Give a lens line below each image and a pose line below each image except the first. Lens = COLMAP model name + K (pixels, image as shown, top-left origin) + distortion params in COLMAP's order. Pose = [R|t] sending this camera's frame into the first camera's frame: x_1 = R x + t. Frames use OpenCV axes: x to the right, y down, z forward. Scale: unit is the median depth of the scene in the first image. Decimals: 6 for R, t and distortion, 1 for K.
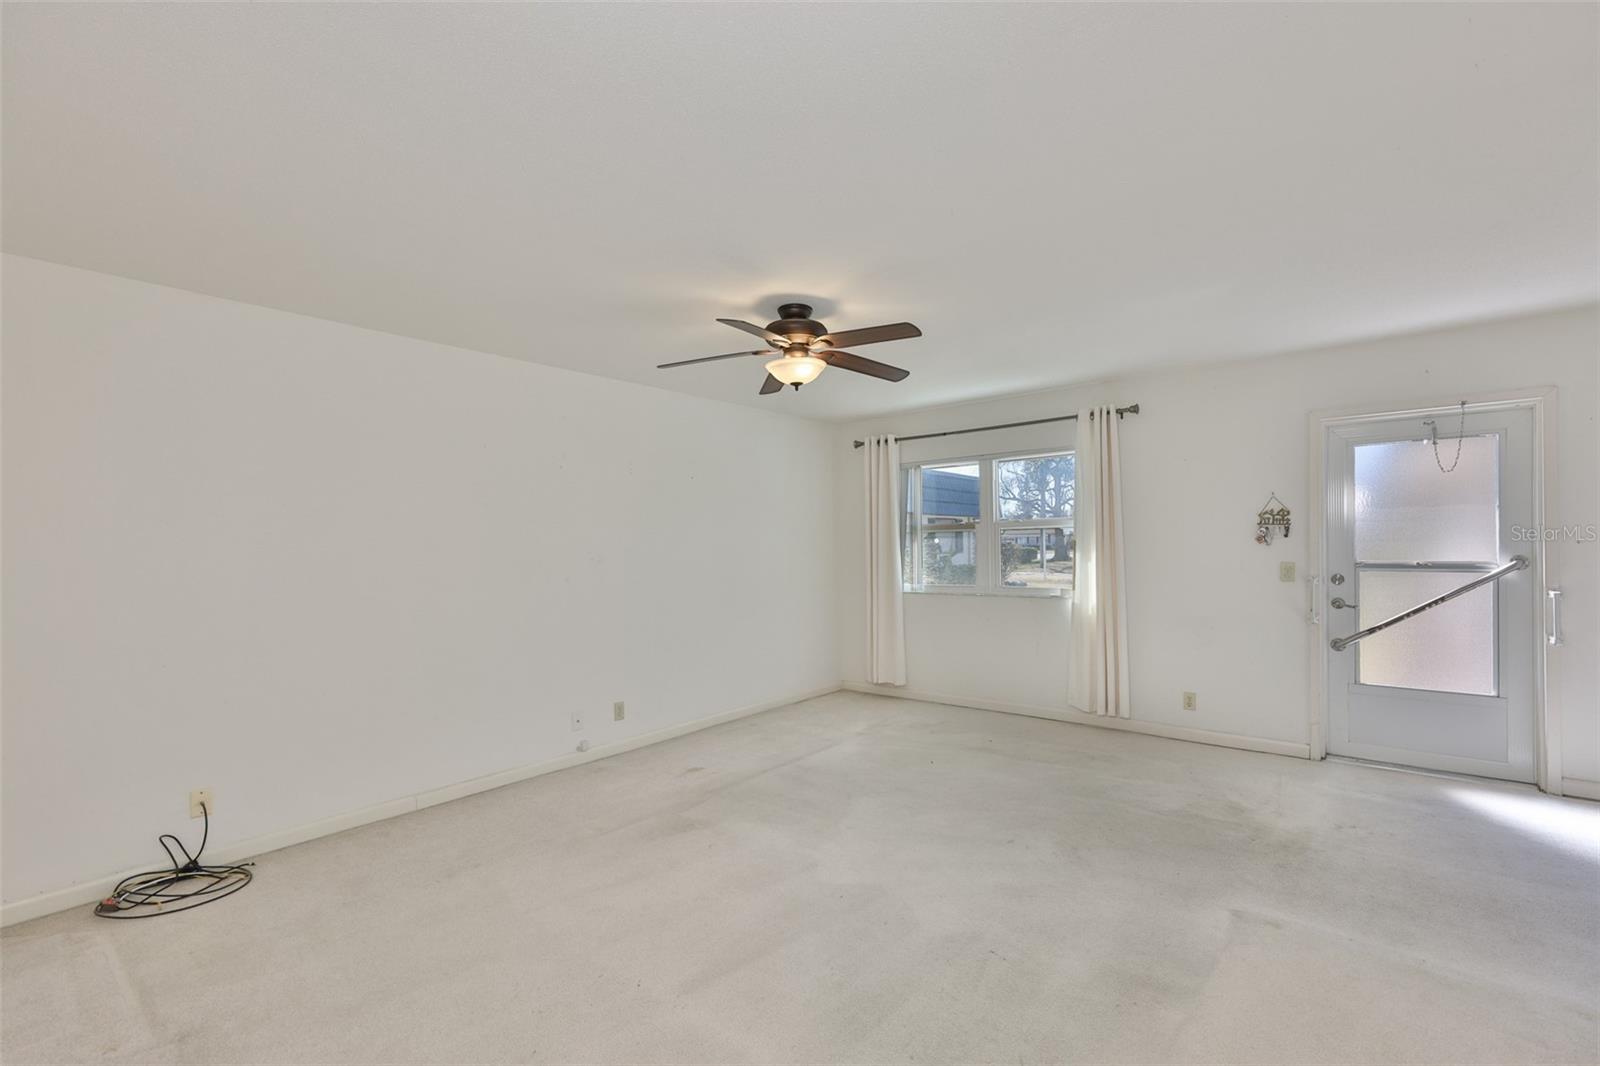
lens RADIAL K [[678.1, 0, 799.8], [0, 678.1, 558.0], [0, 0, 1]] dist [0.000262, 0.000066]
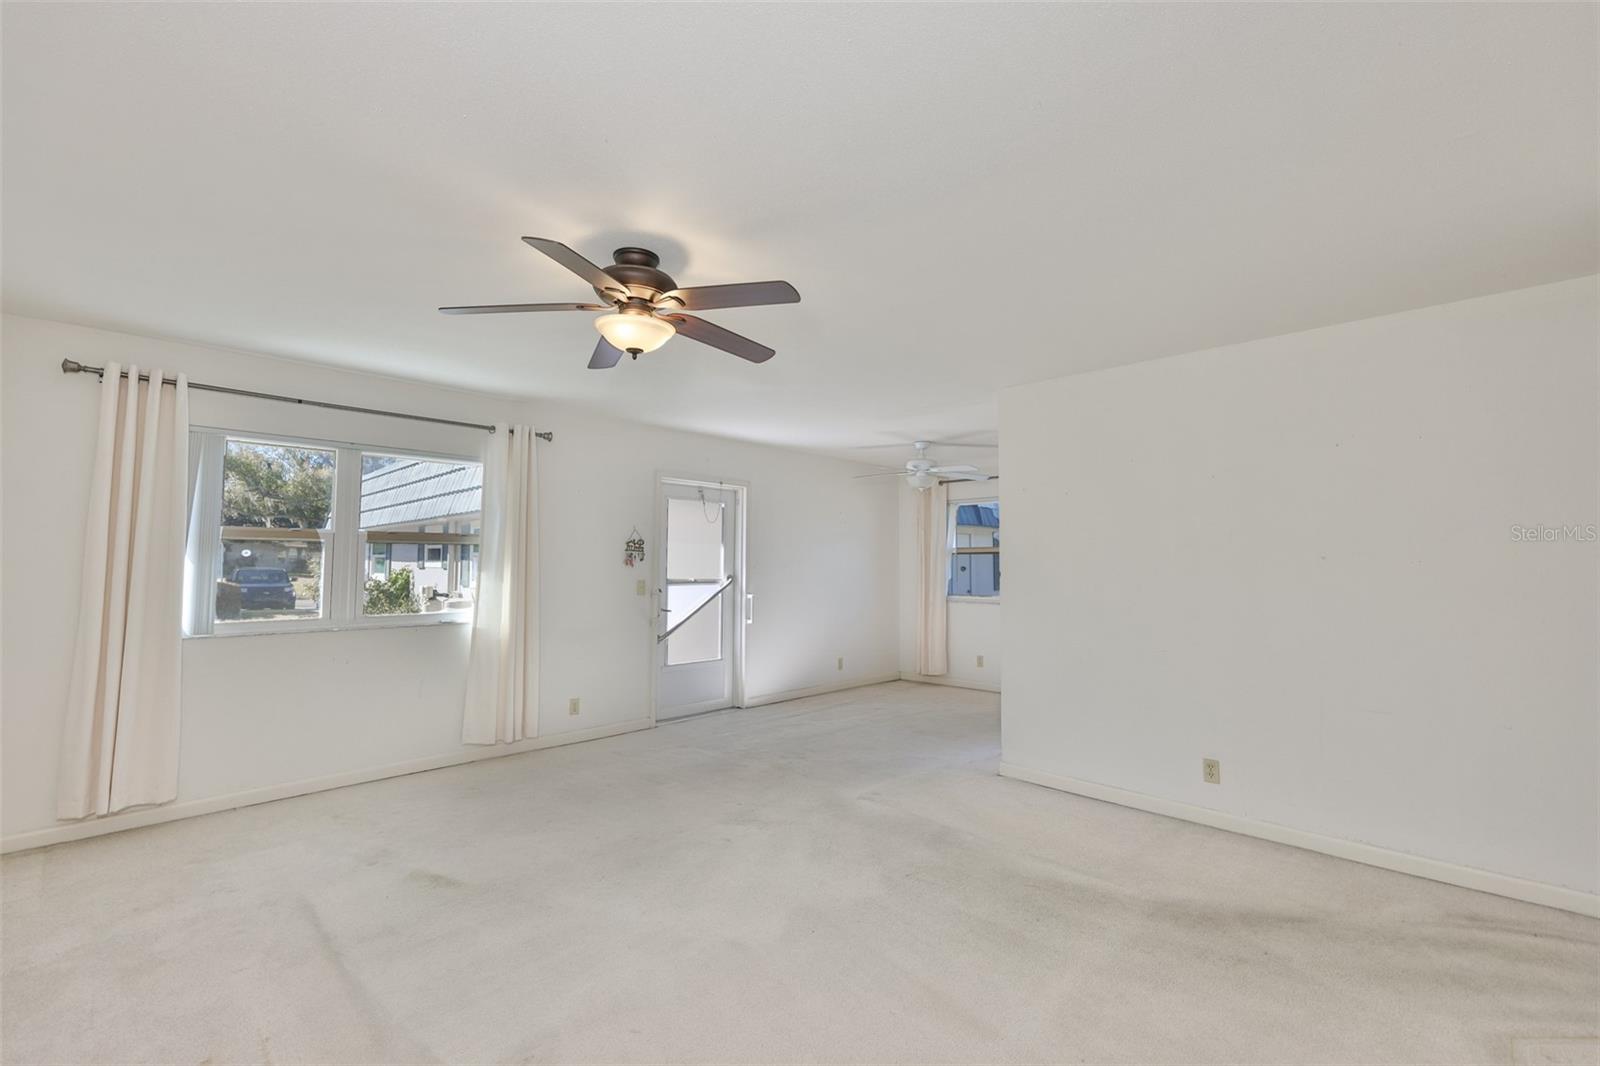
lens RADIAL K [[675.6, 0, 809.0], [0, 675.6, 533.7], [0, 0, 1]] dist [-0.000990, -0.000067]
pose [[0.084326, 0.062996, 0.994445, -0.561529], [0.011773, 0.997867, -0.064211, 0.003903], [-0.996369, 0.017123, 0.083405, 0.565724]]
